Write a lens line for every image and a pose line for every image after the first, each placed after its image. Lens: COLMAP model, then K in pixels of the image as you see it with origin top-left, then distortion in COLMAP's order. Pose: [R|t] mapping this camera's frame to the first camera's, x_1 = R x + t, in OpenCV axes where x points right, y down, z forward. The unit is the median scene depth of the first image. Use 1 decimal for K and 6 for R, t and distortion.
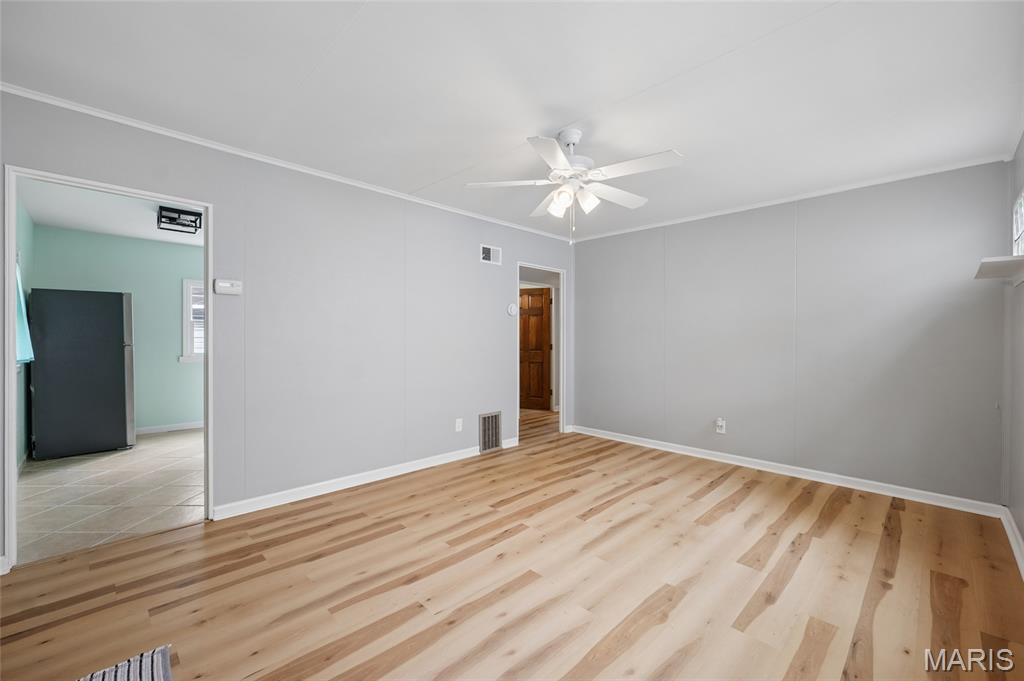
lens RADIAL K [[420.6, 0, 505.7], [0, 420.6, 337.1], [0, 0, 1]] dist [0.002180, 0.000608]
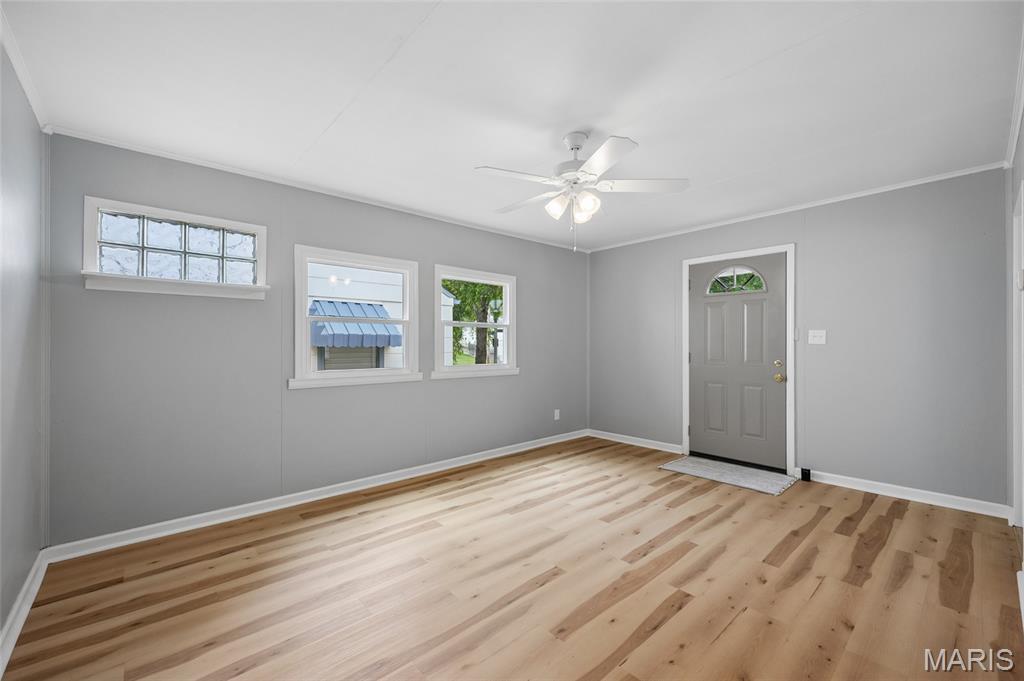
lens RADIAL K [[420.6, 0, 513.5], [0, 420.6, 341.4], [0, 0, 1]] dist [0.002180, 0.000608]
pose [[-0.999335, -0.003123, 0.036330, 0.219618], [-0.003405, 0.999965, -0.007707, 0.000217], [-0.036304, -0.007826, -0.999310, 1.656848]]
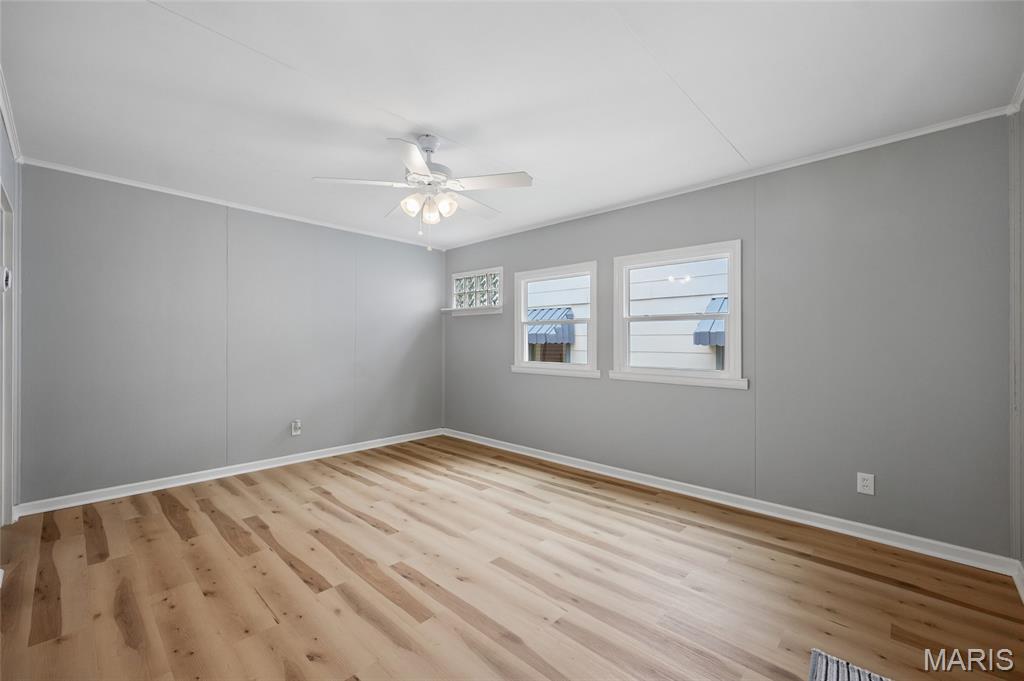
lens RADIAL K [[420.6, 0, 515.2], [0, 420.6, 338.3], [0, 0, 1]] dist [0.002180, 0.000608]
pose [[-0.047720, 0.004087, 0.998852, -0.717356], [-0.005537, 0.999975, -0.004356, -0.004621], [-0.998845, -0.005738, -0.047696, 0.706058]]
